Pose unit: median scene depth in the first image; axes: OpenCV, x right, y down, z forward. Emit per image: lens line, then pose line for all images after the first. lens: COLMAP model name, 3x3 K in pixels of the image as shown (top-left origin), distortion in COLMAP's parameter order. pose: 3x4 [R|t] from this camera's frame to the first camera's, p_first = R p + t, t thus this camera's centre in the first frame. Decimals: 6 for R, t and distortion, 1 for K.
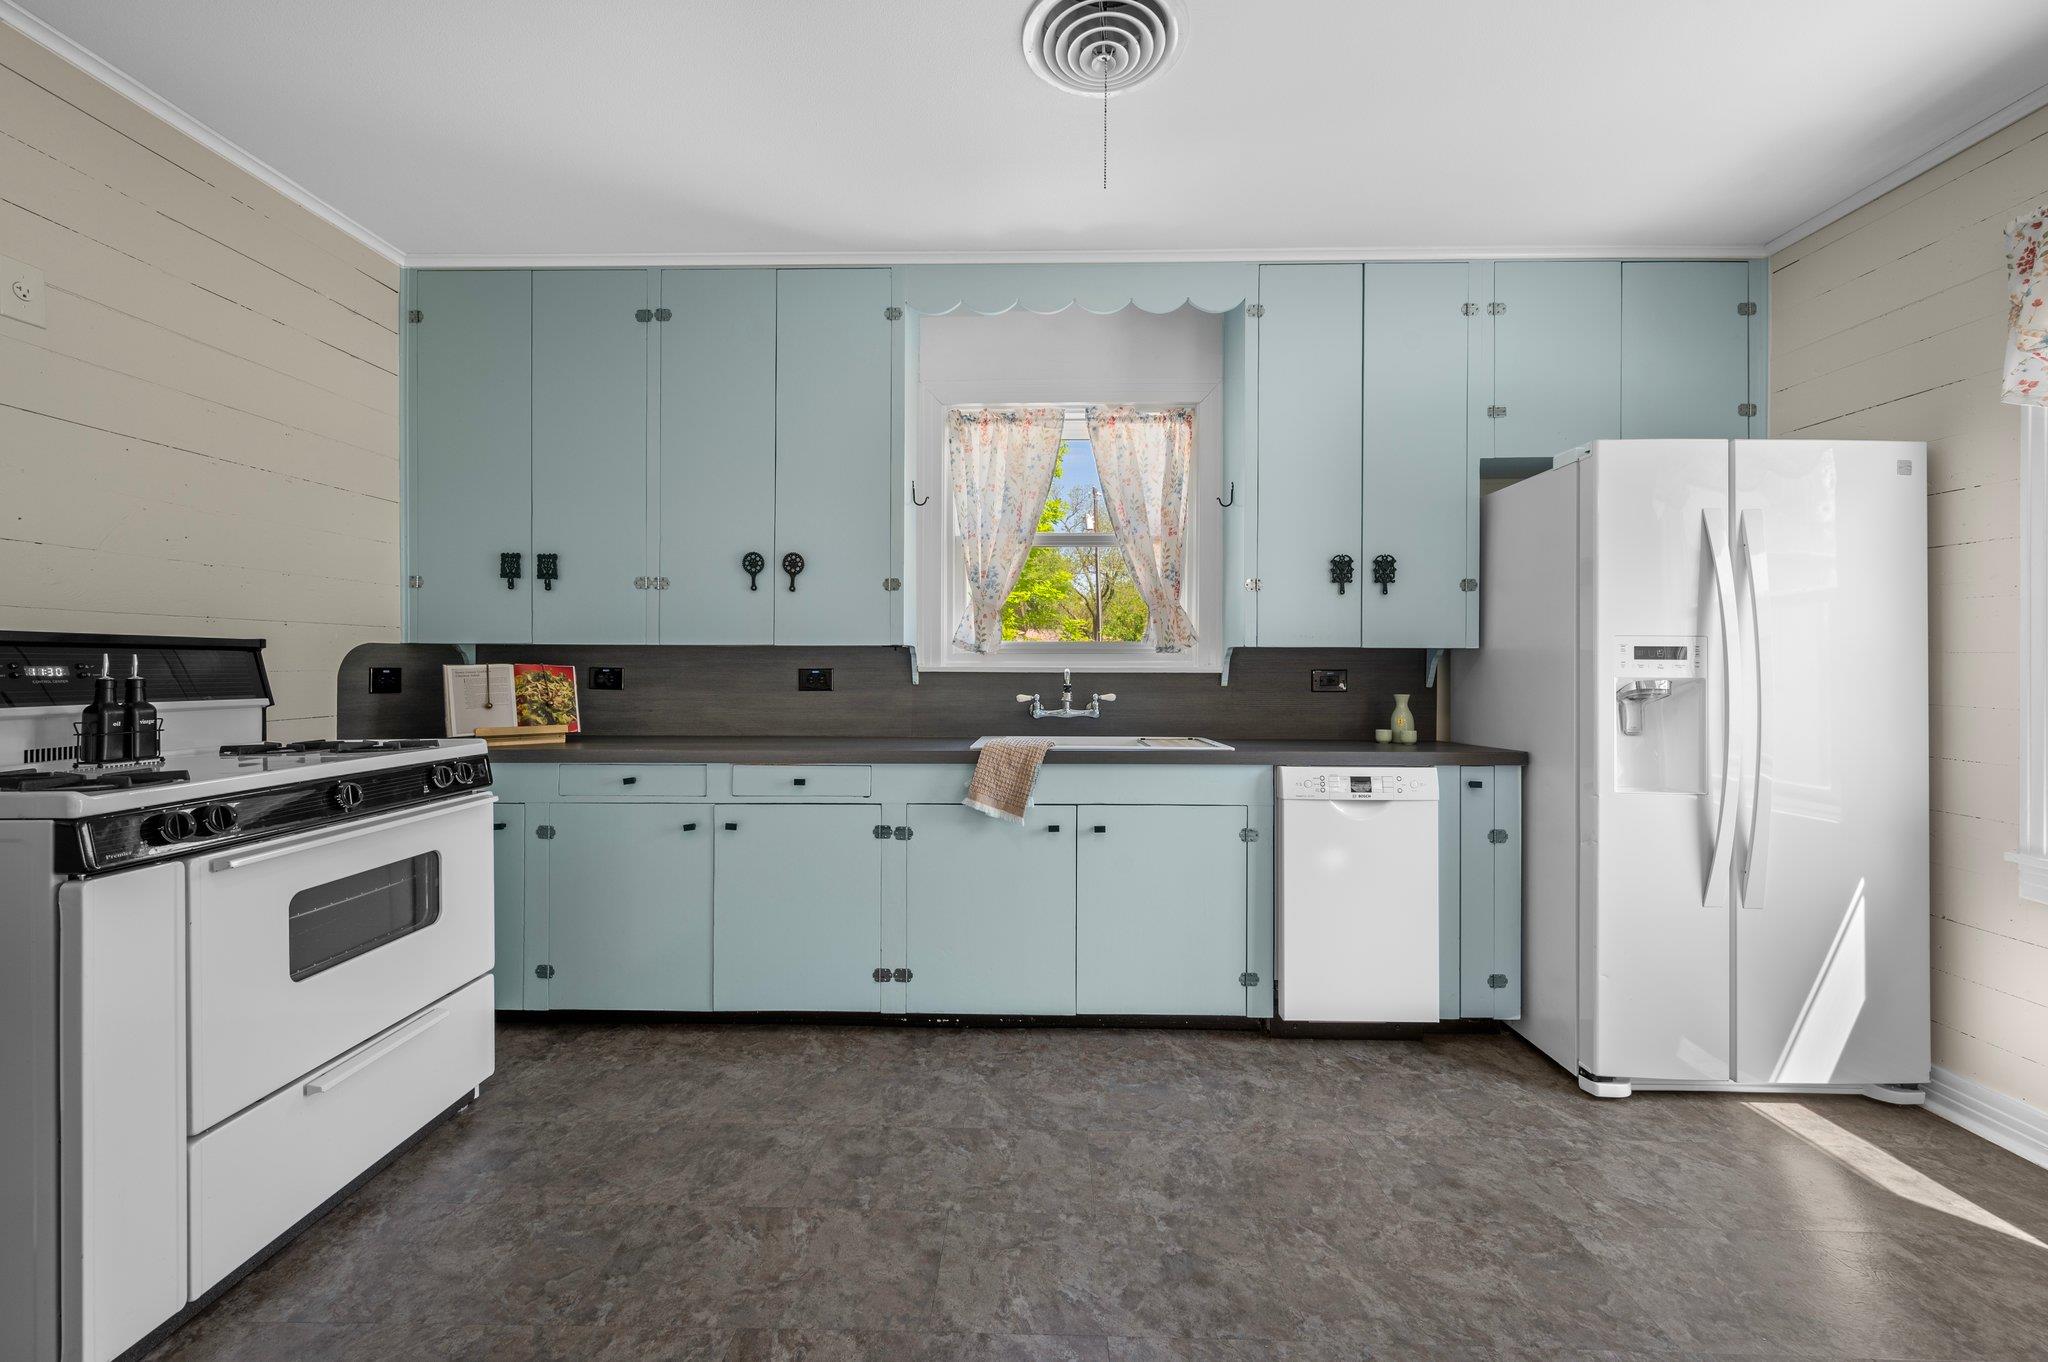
lens RADIAL K [[820.2, 0, 1025.5], [0, 820.2, 671.7], [0, 0, 1]] dist [0.002675, -0.000736]
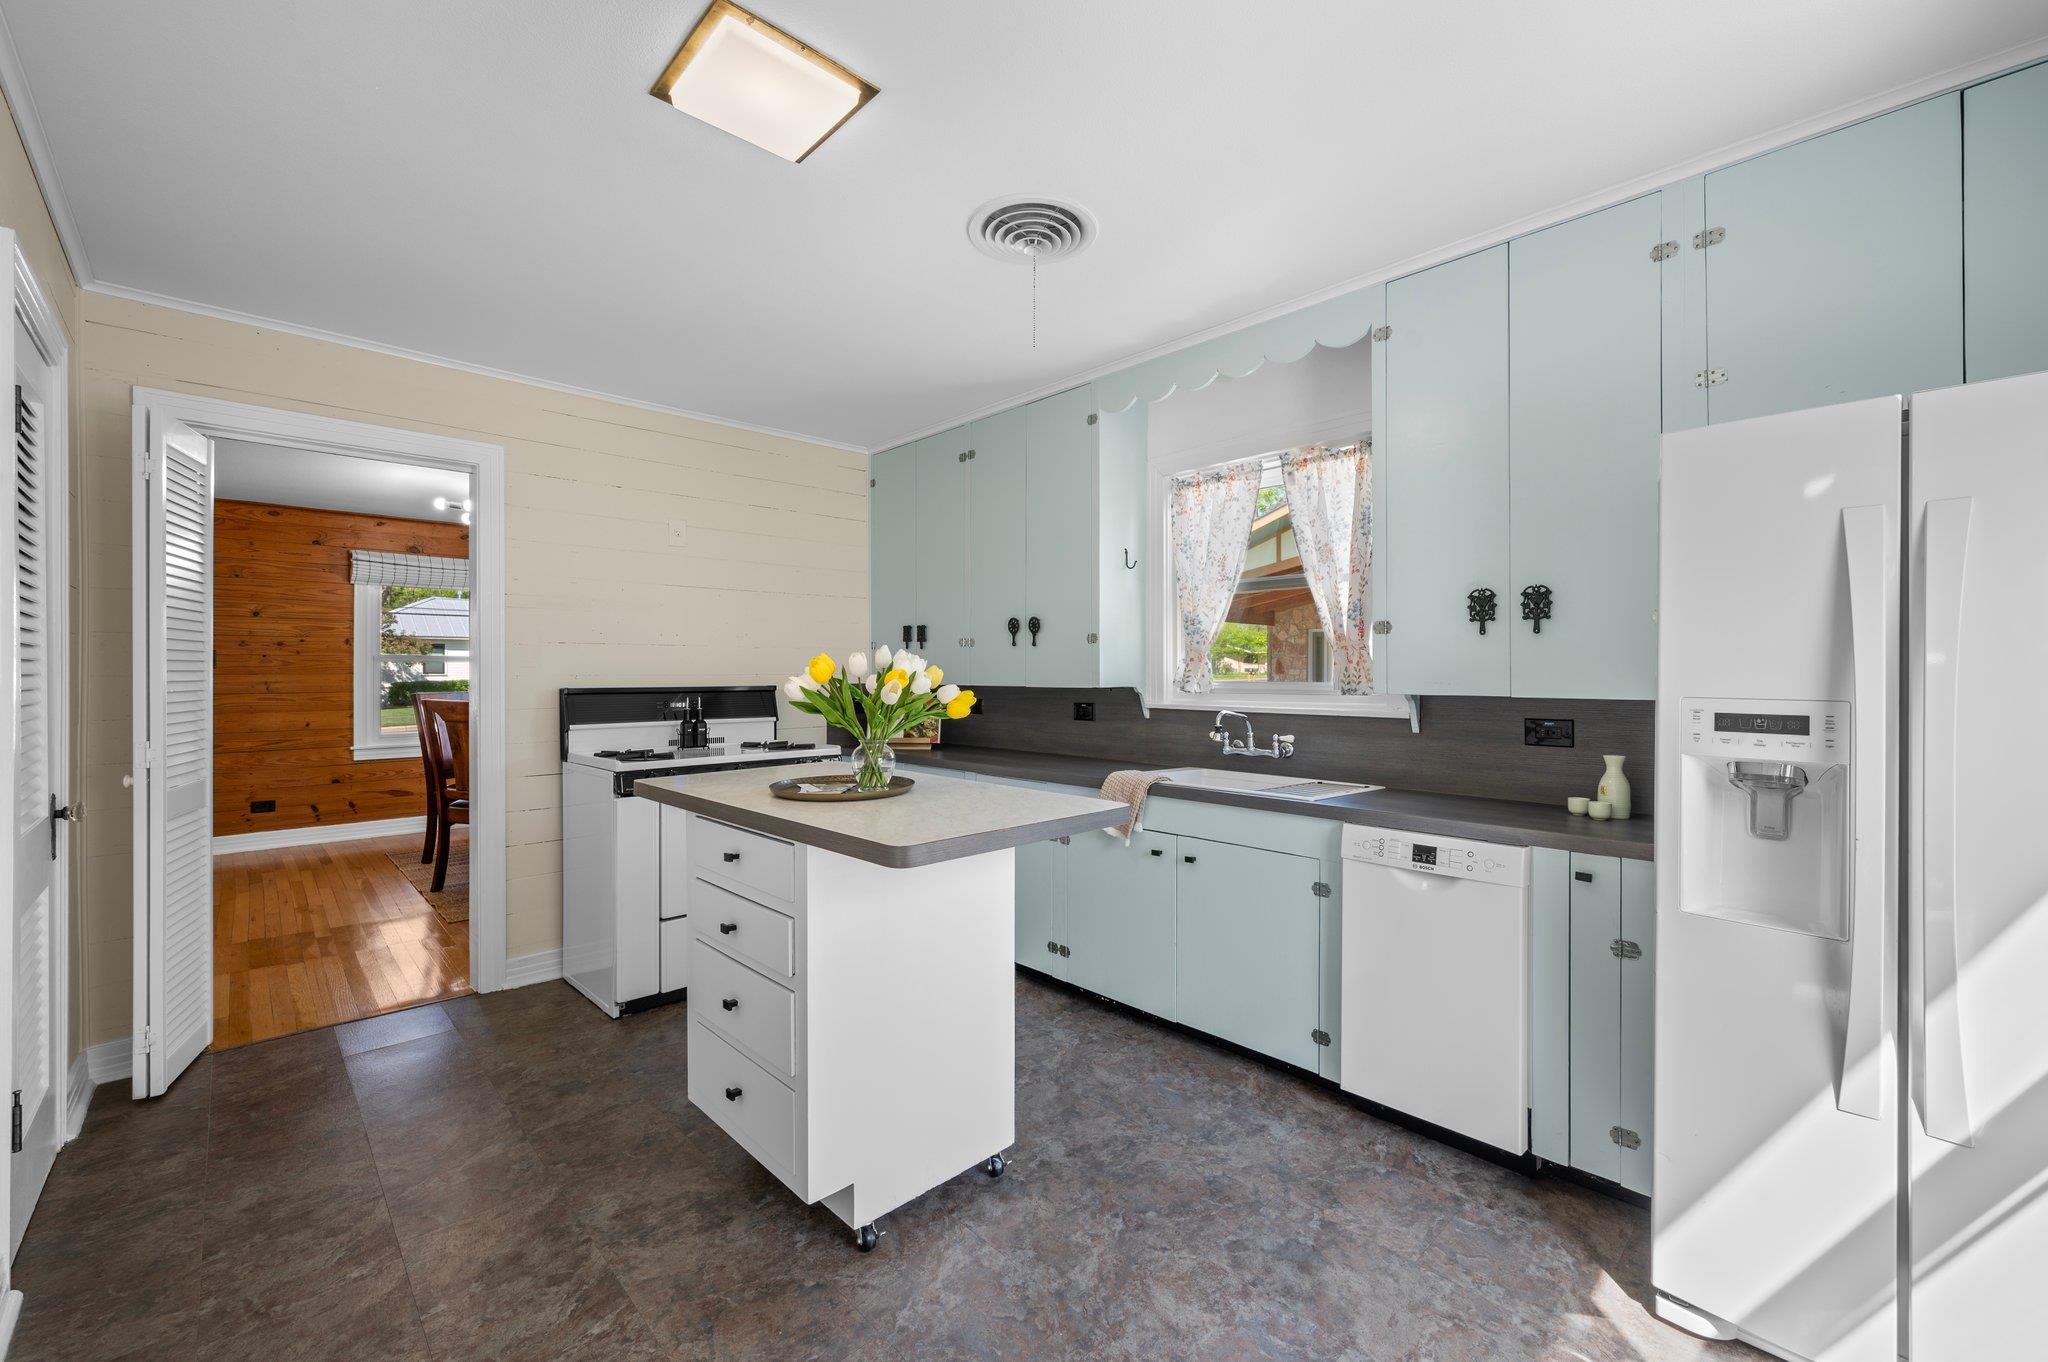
lens RADIAL K [[820.2, 0, 1027.5], [0, 820.2, 678.5], [0, 0, 1]] dist [0.002675, -0.000736]
pose [[0.713631, 0.002349, -0.700518, 0.653512], [-0.003170, 0.999995, 0.000124, -0.047363], [0.700515, 0.002132, 0.713635, 0.053420]]
